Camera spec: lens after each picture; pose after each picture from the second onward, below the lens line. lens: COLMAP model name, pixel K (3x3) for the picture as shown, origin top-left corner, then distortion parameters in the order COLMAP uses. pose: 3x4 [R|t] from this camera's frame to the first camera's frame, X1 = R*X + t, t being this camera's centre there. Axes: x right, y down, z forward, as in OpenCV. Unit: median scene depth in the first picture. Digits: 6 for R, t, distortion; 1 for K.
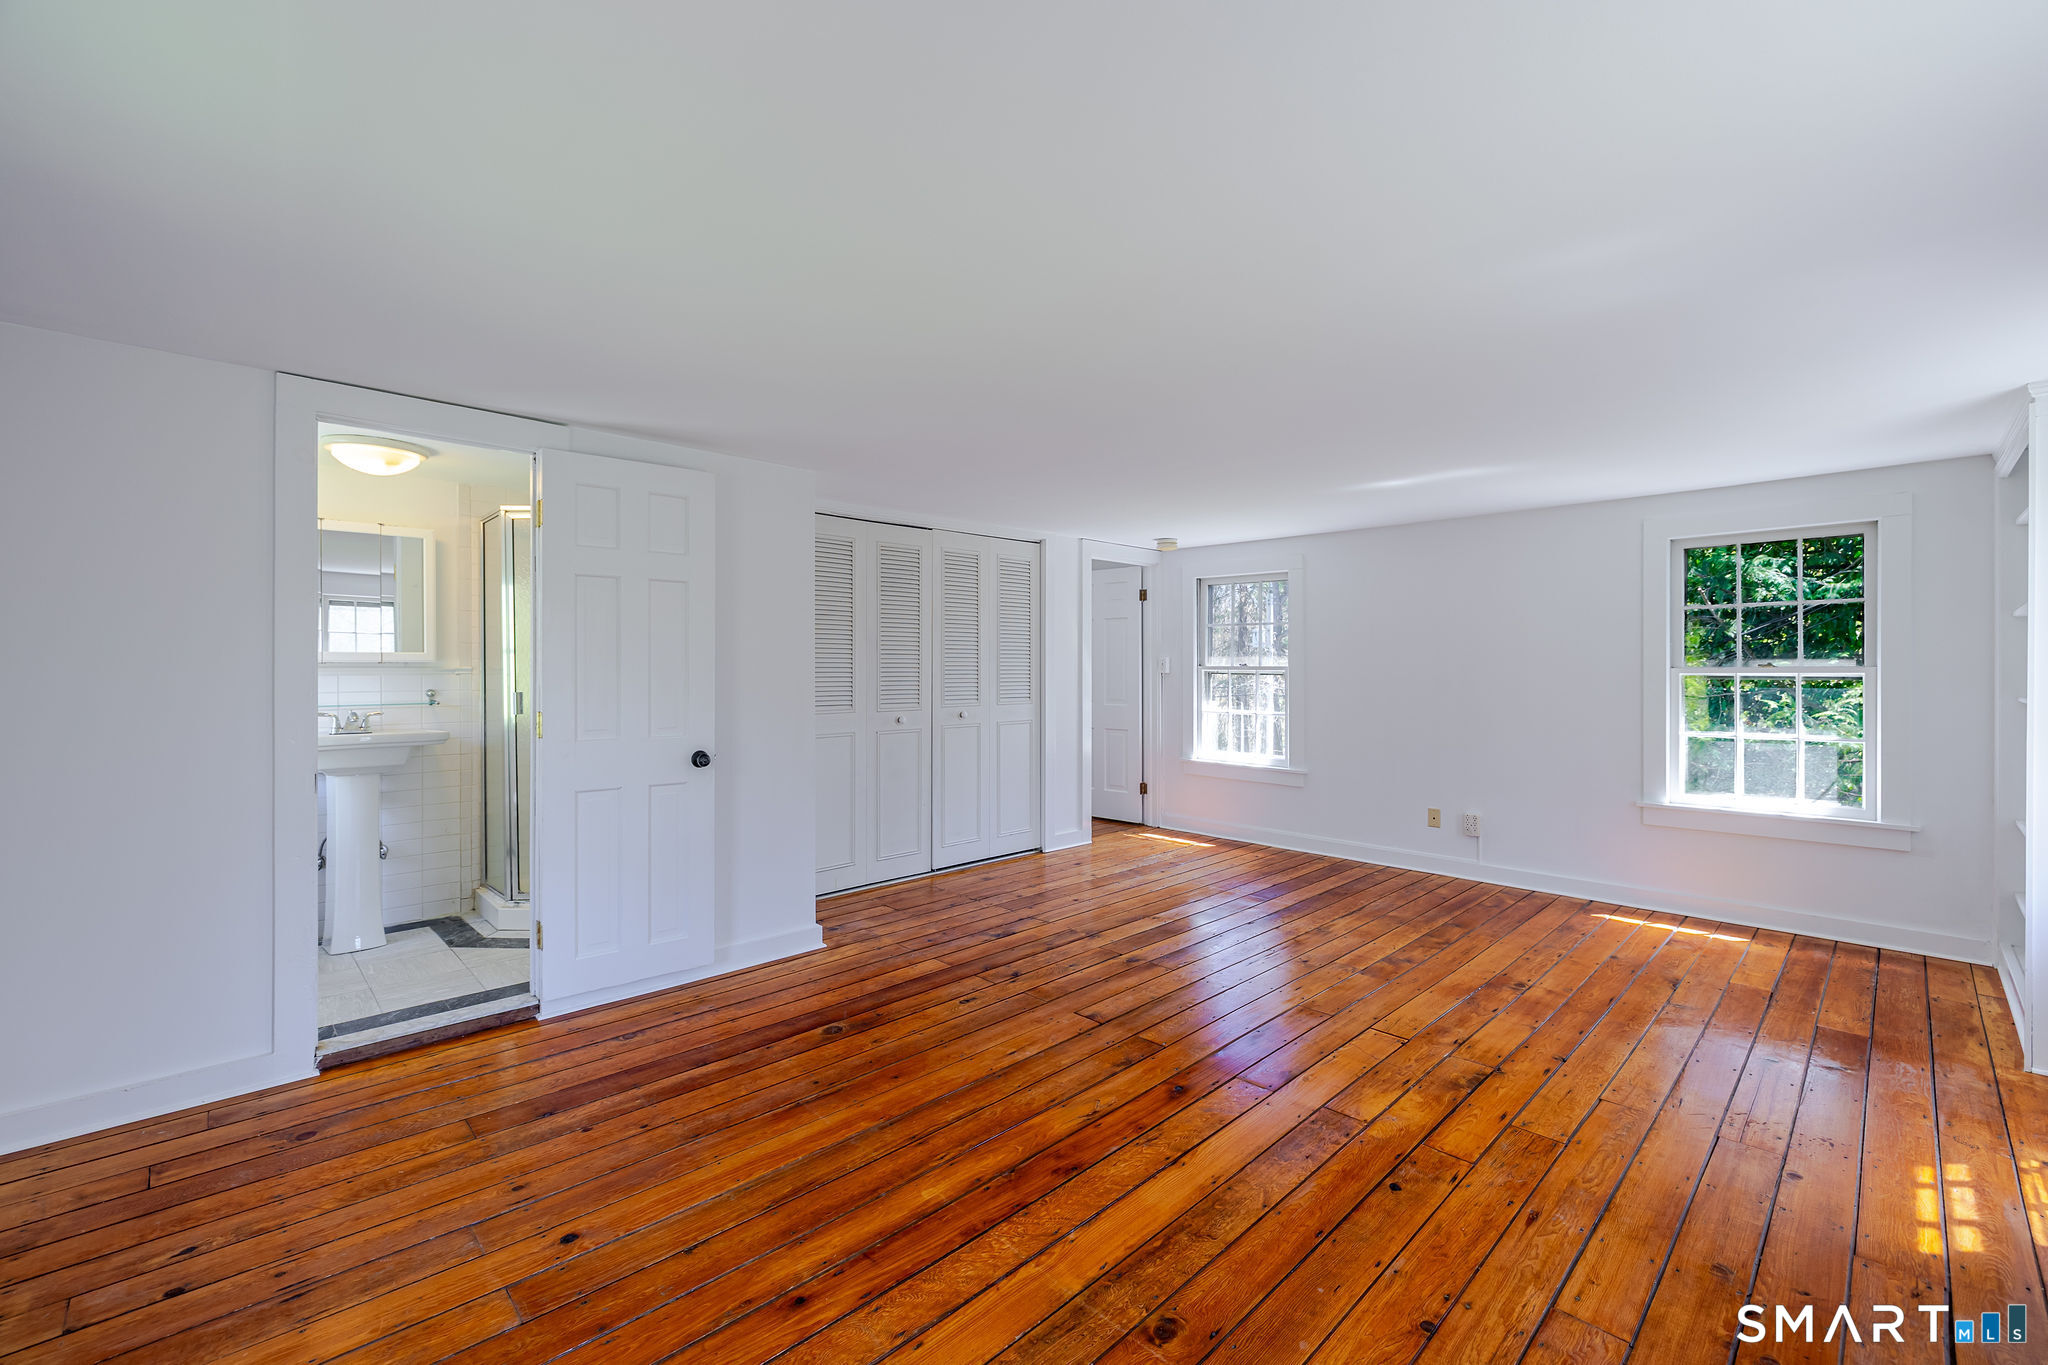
lens RADIAL K [[861.4, 0, 1020.2], [0, 861.4, 669.4], [0, 0, 1]] dist [0.001737, -0.001022]
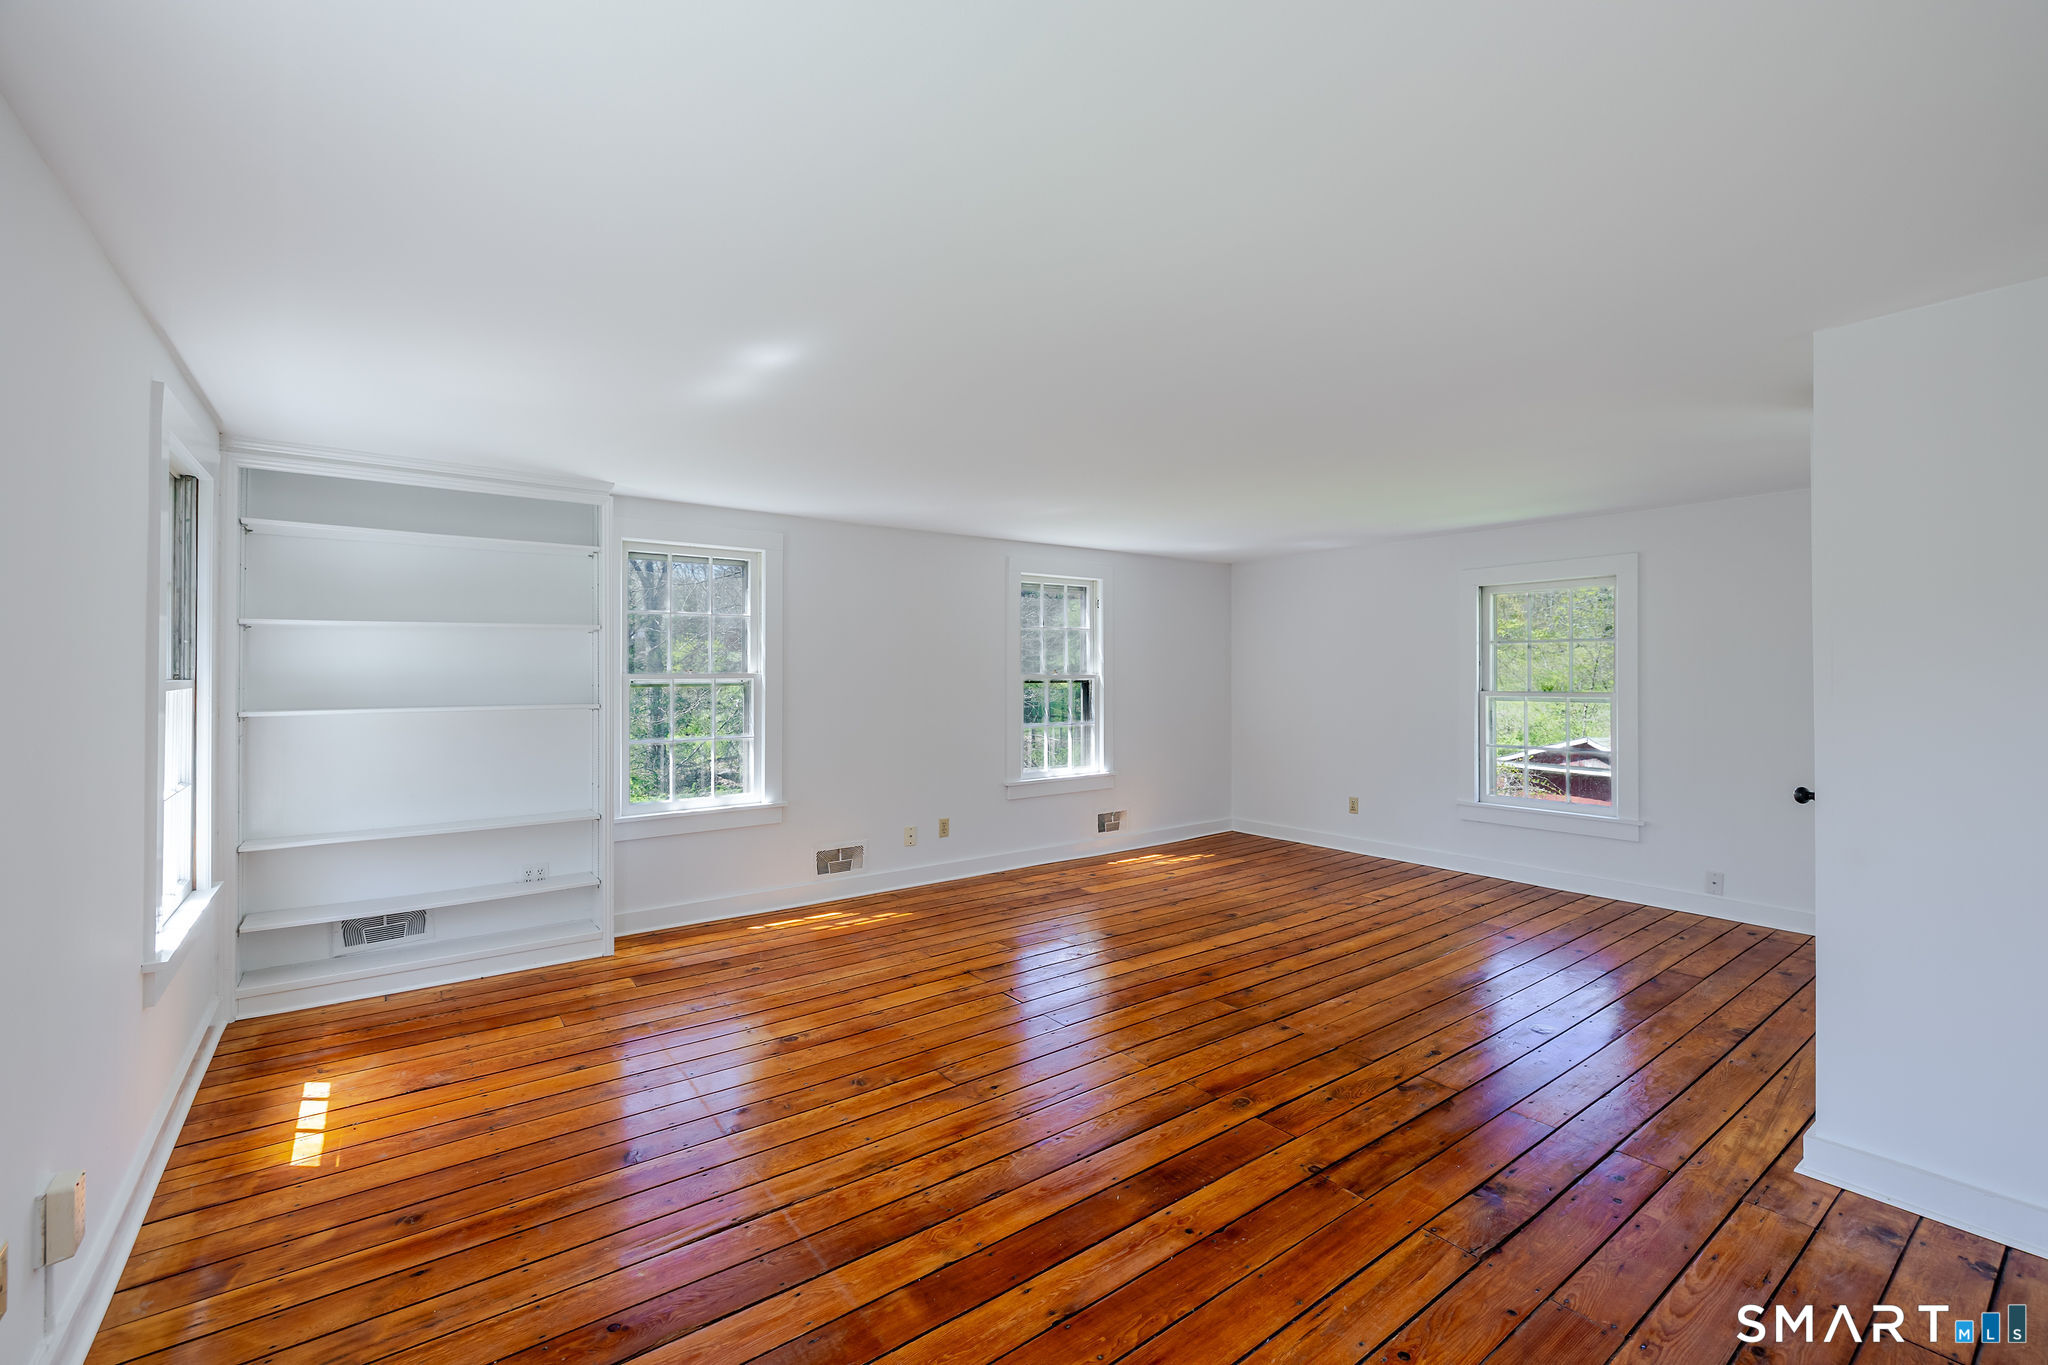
lens RADIAL K [[861.4, 0, 1012.0], [0, 861.4, 667.7], [0, 0, 1]] dist [0.001737, -0.001022]
pose [[-0.990572, 0.002098, 0.136979, 0.283390], [0.002060, 0.999998, -0.000423, -0.015248], [-0.136980, -0.000137, -0.990574, 2.234718]]
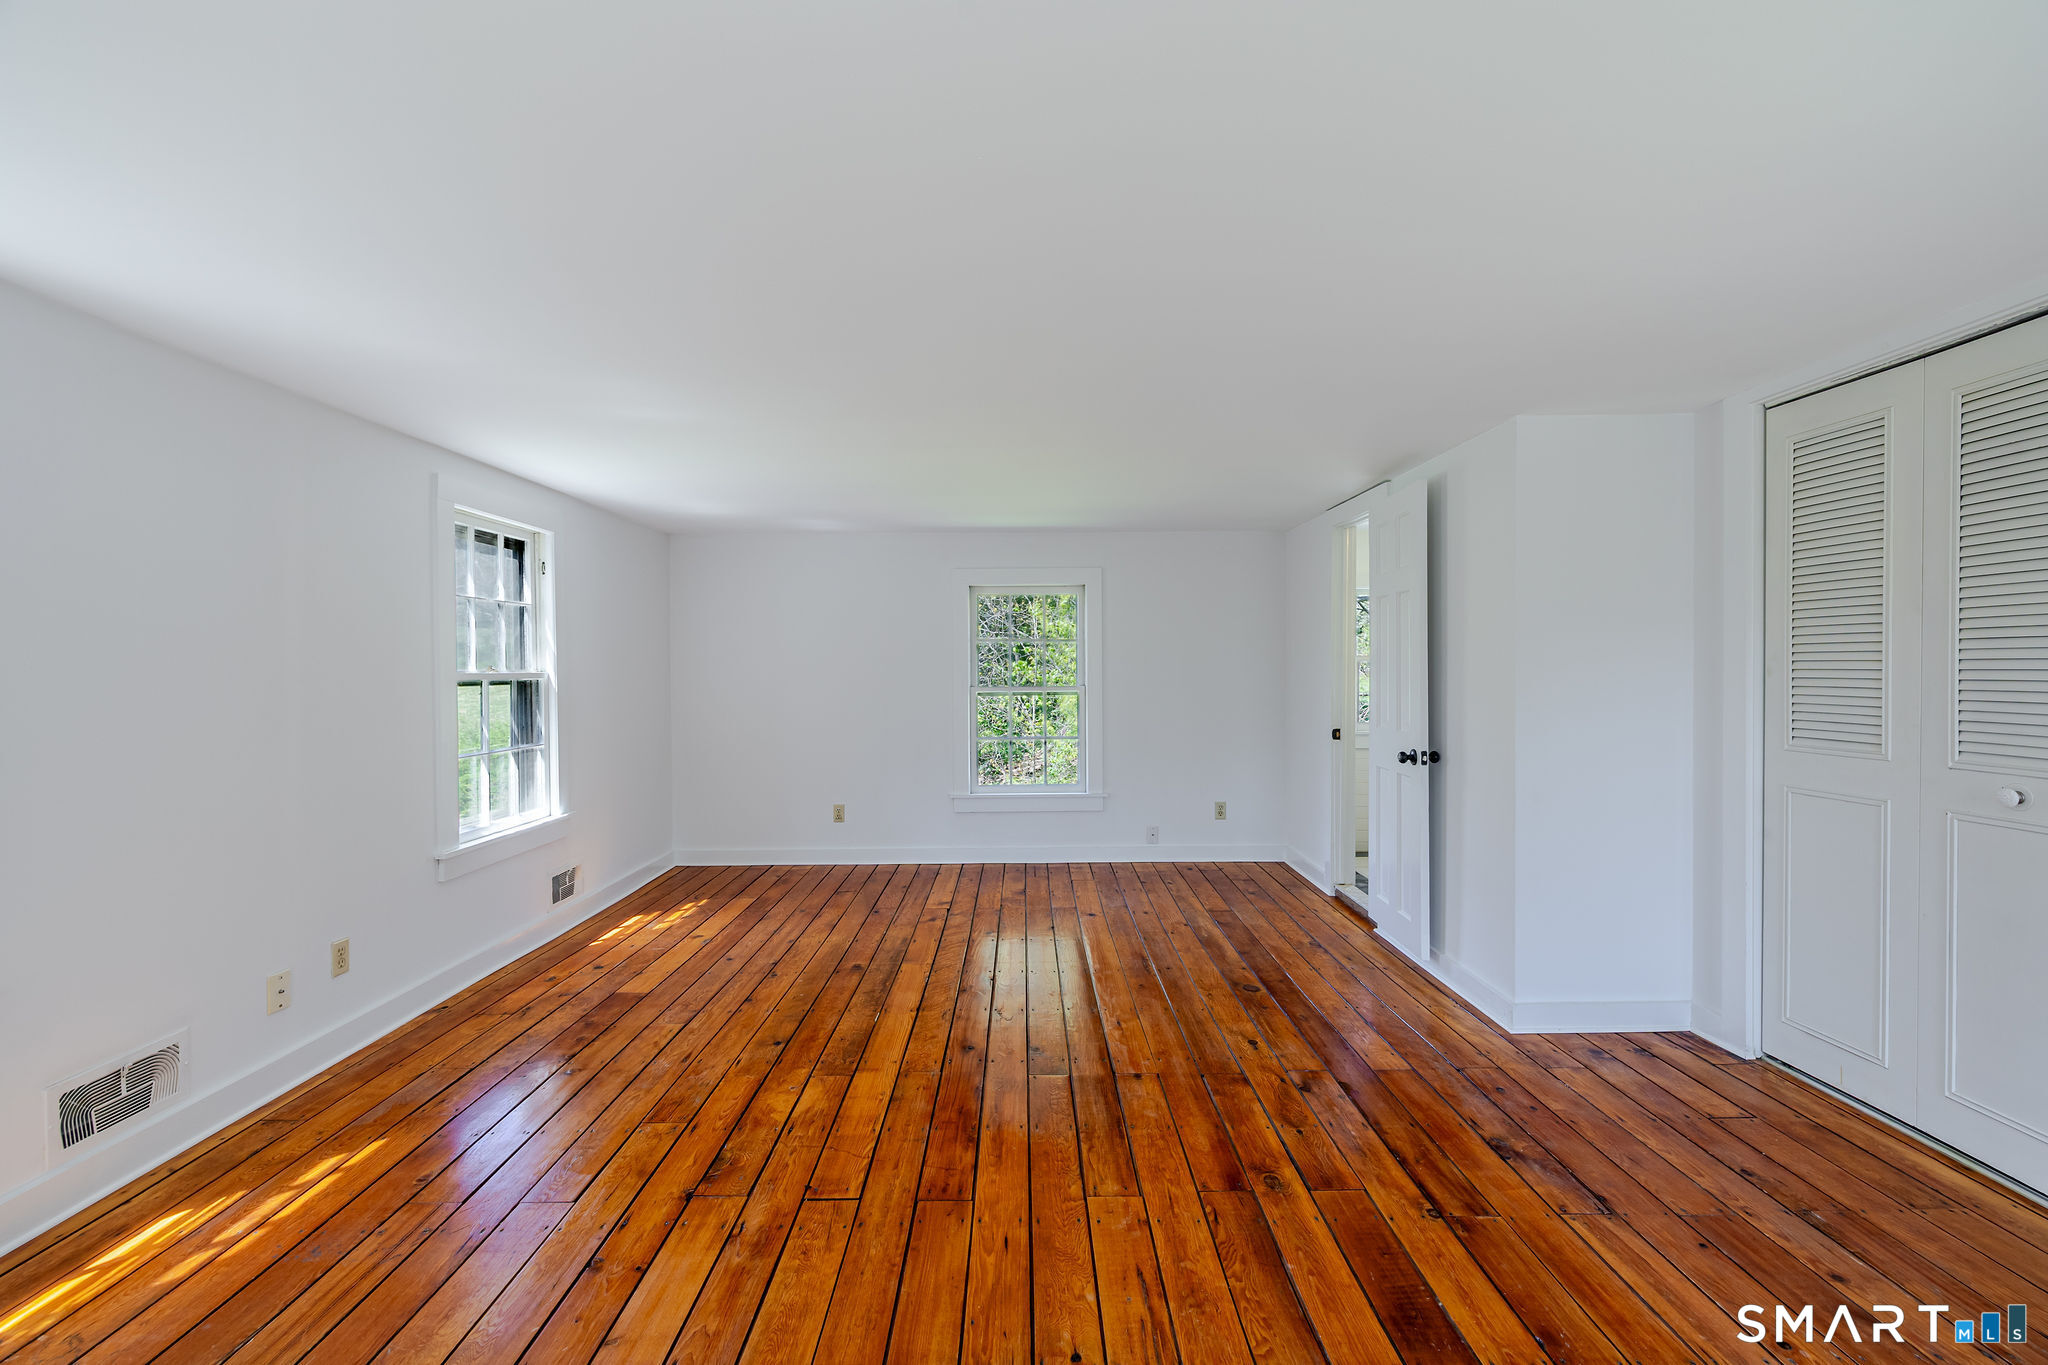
lens RADIAL K [[861.4, 0, 1027.2], [0, 861.4, 675.7], [0, 0, 1]] dist [0.001737, -0.001022]
pose [[-0.694186, 0.007526, -0.719757, 0.854547], [0.000501, 0.999950, 0.009973, -0.006780], [0.719796, 0.006562, -0.694155, 1.669416]]
